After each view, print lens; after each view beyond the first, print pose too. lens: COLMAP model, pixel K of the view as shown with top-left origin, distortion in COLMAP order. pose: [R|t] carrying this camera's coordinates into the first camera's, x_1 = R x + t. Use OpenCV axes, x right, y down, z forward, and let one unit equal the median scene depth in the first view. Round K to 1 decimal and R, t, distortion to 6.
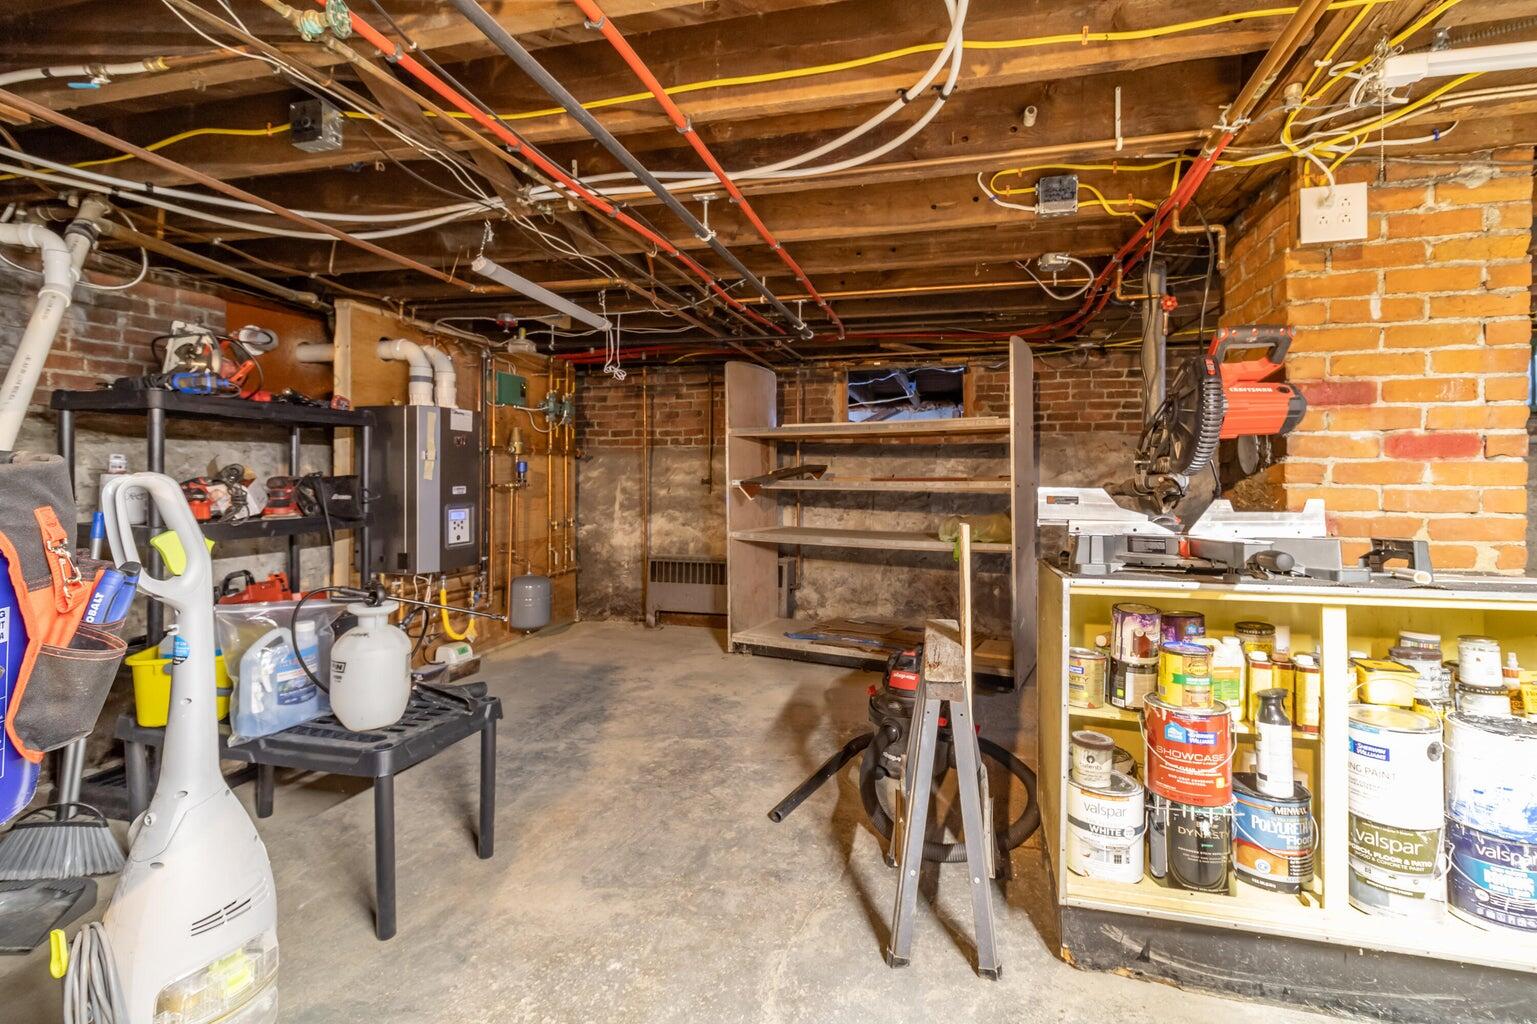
lens RADIAL K [[726.7, 0, 772.4], [0, 726.7, 469.5], [0, 0, 1]] dist [0.003359, 0.000426]
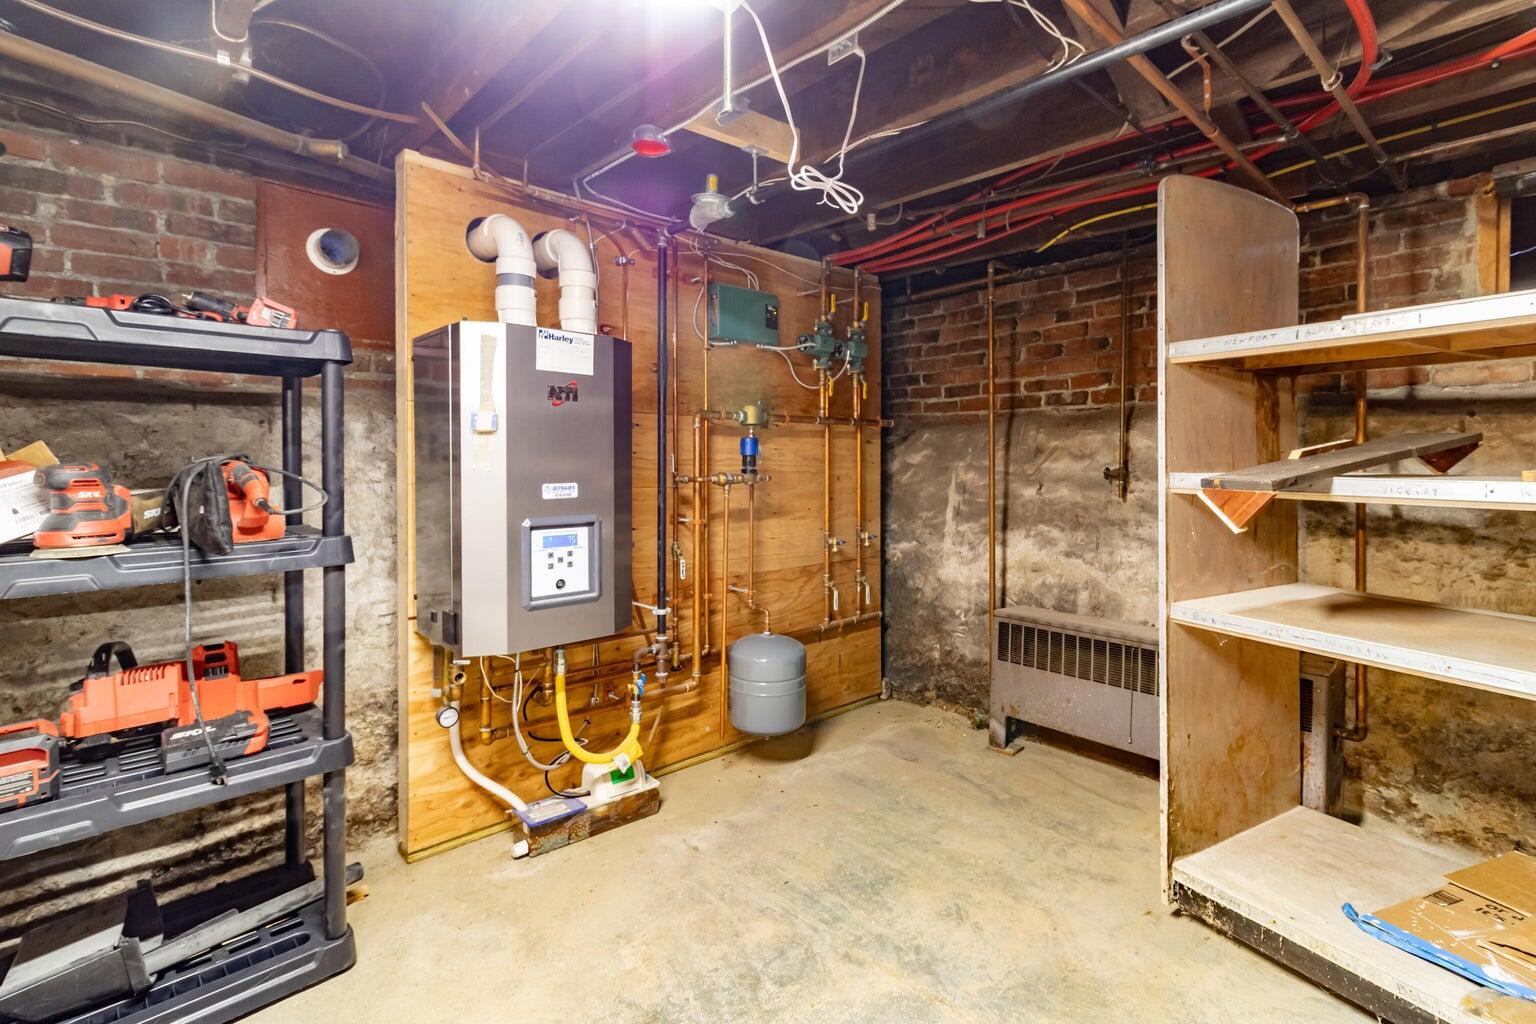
lens RADIAL K [[726.2, 0, 771.9], [0, 726.2, 469.5], [0, 0, 1]] dist [0.003359, 0.000426]
pose [[0.849425, 0.008161, -0.527646, -0.026359], [0.002756, 0.999798, 0.019901, 0.002667], [0.527702, -0.018358, 0.849231, 0.434267]]
